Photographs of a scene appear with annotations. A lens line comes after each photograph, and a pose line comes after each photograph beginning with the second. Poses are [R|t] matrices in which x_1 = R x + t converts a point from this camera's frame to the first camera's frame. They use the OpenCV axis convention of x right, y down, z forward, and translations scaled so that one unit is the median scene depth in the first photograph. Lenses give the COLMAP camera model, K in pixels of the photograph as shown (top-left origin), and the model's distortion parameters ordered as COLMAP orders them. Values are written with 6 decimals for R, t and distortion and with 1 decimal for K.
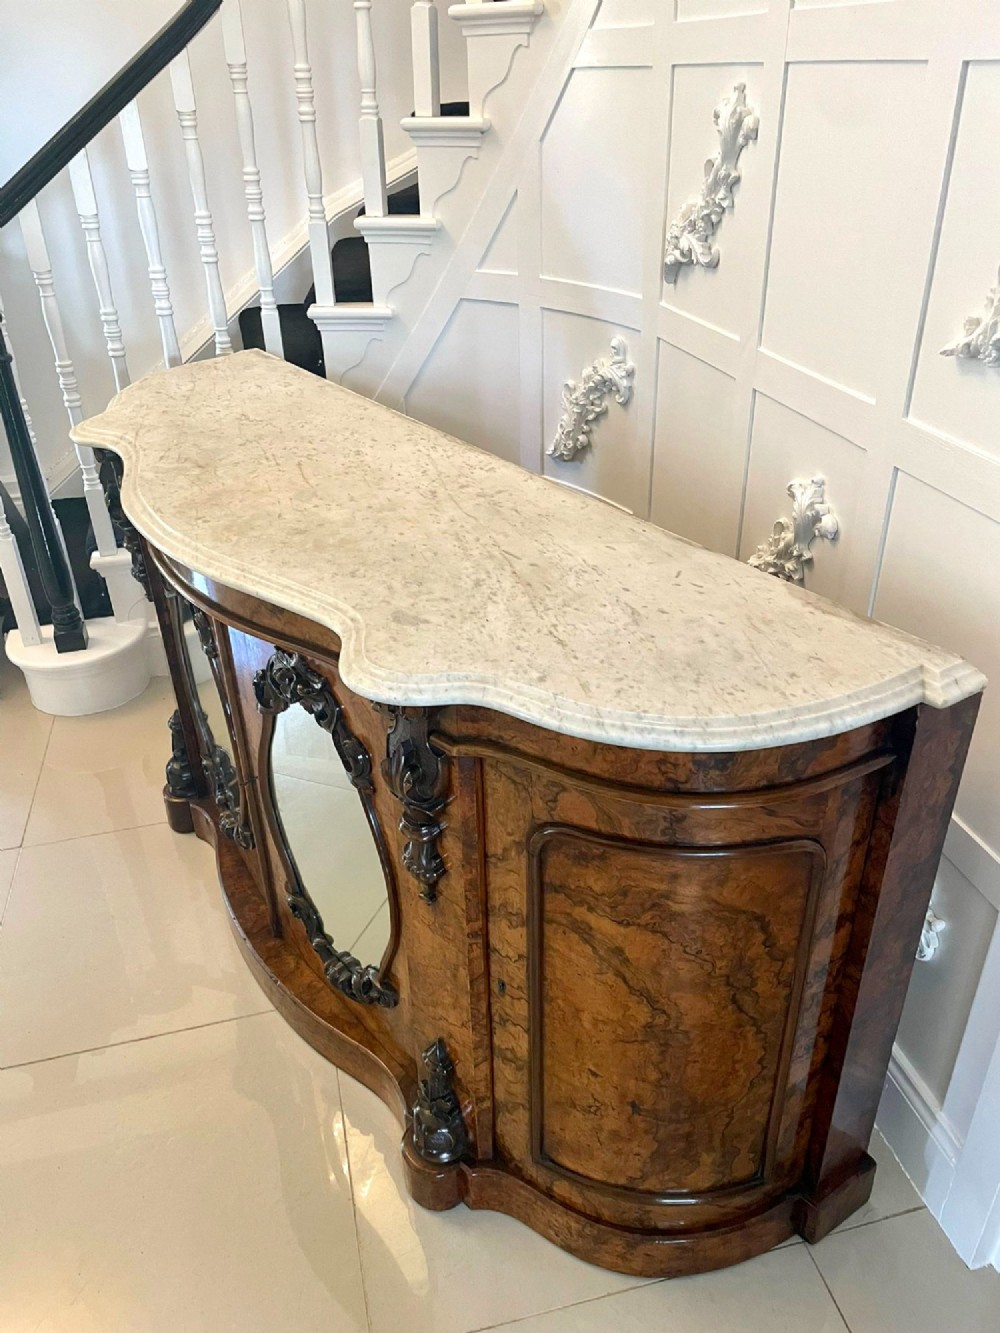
lens RADIAL K [[1002.1, 0, 505.8], [0, 1002.1, 669.5], [0, 0, 1]] dist [0.092018, -0.120290]
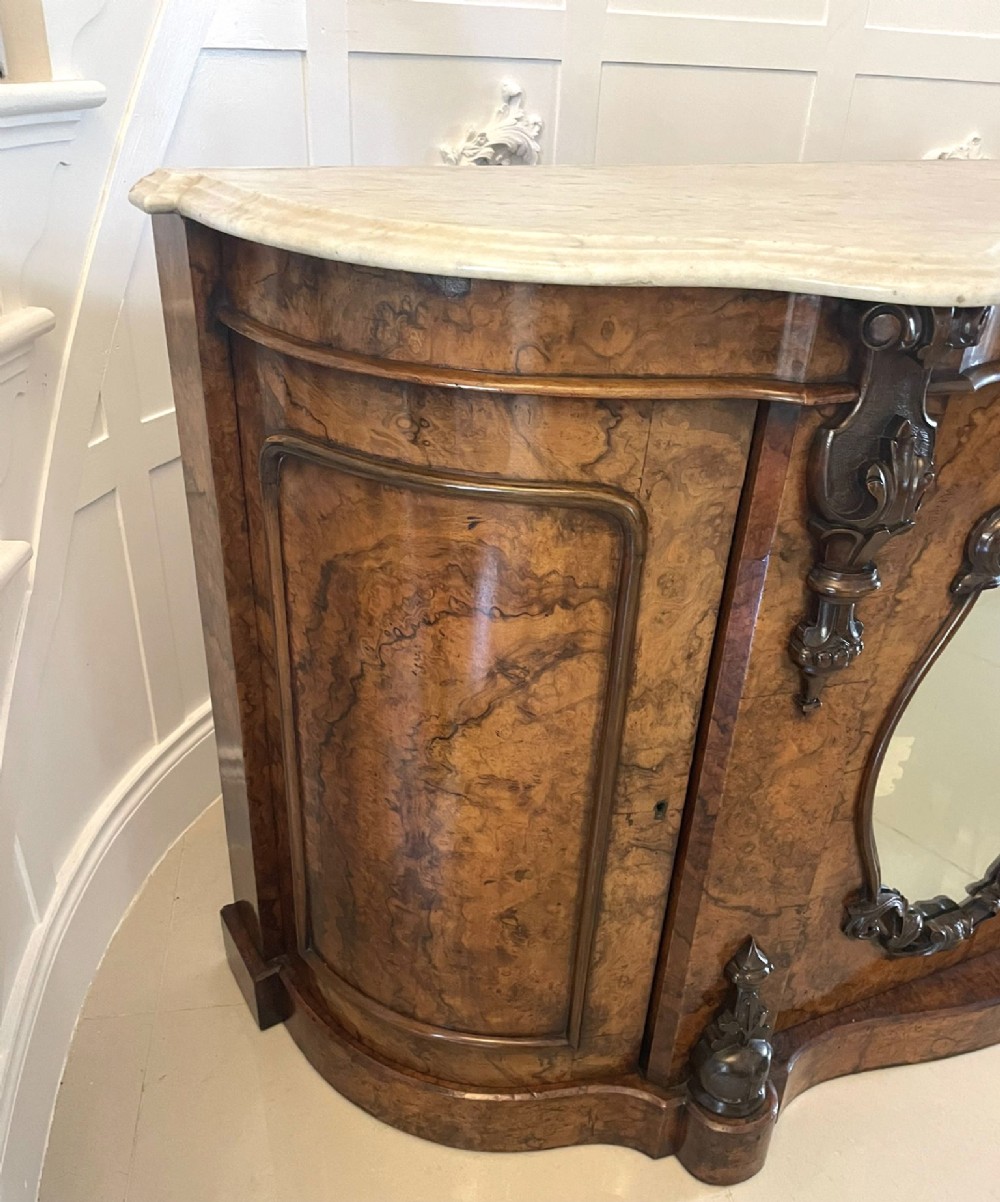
lens RADIAL K [[1003.9, 0, 493.1], [0, 1003.9, 668.9], [0, 0, 1]] dist [0.106357, -0.155254]
pose [[0.091865, -0.493498, 0.864882, -1.115329], [0.466143, 0.788822, 0.400587, -0.482340], [-0.879927, 0.366359, 0.302506, 1.541995]]
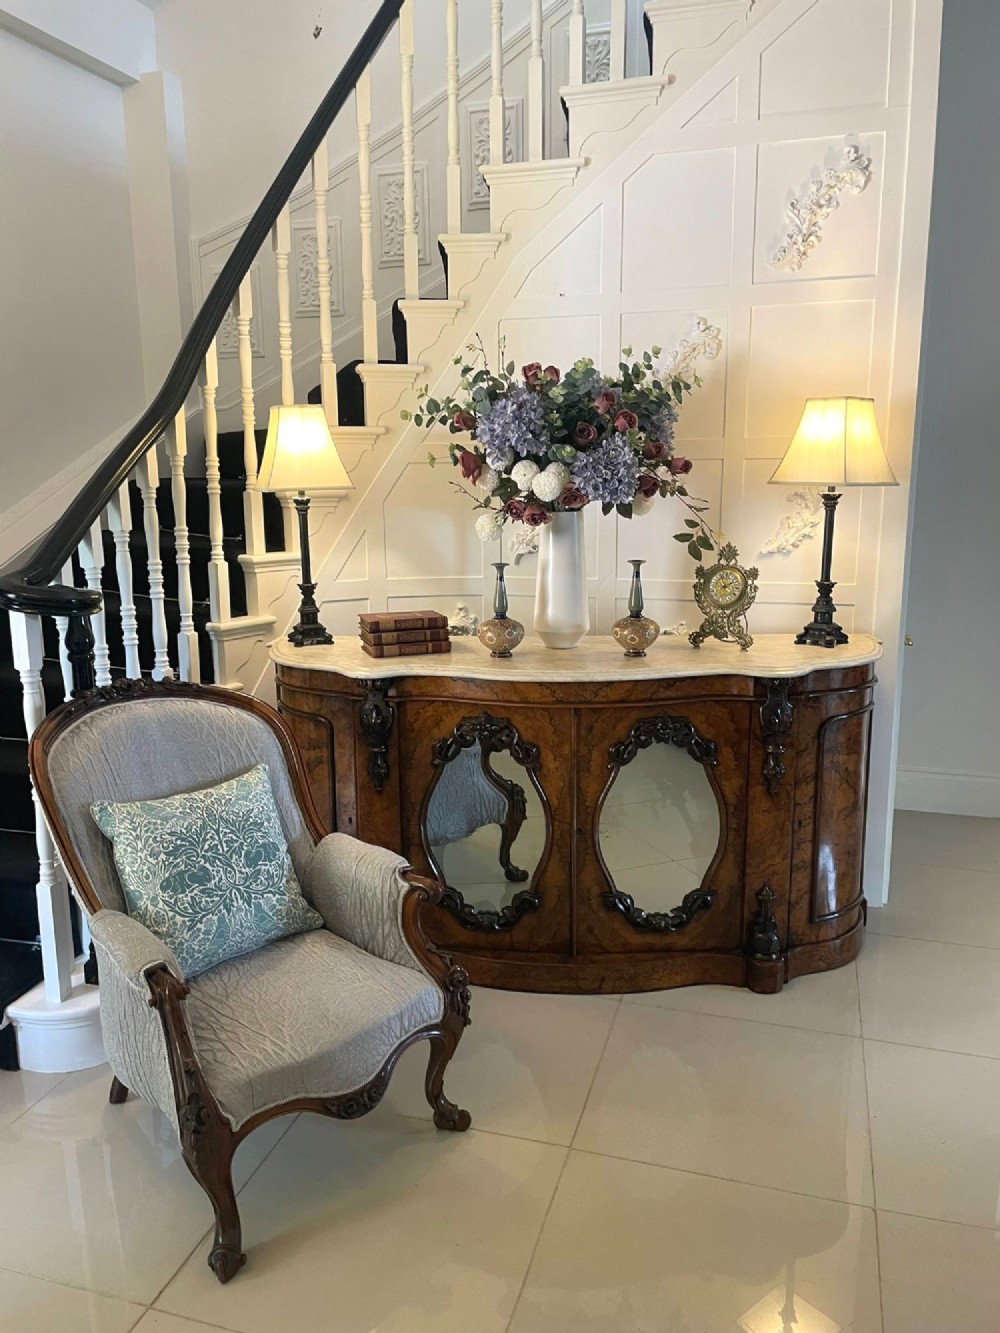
lens RADIAL K [[1031.5, 0, 500.0], [0, 1031.5, 666.5], [0, 0, 1]] dist [0.132098, -0.169133]
pose [[0.609139, -0.144267, 0.779832, -2.087624], [0.397282, 0.906547, -0.142615, 0.070237], [-0.686380, 0.396685, 0.609527, -0.070567]]
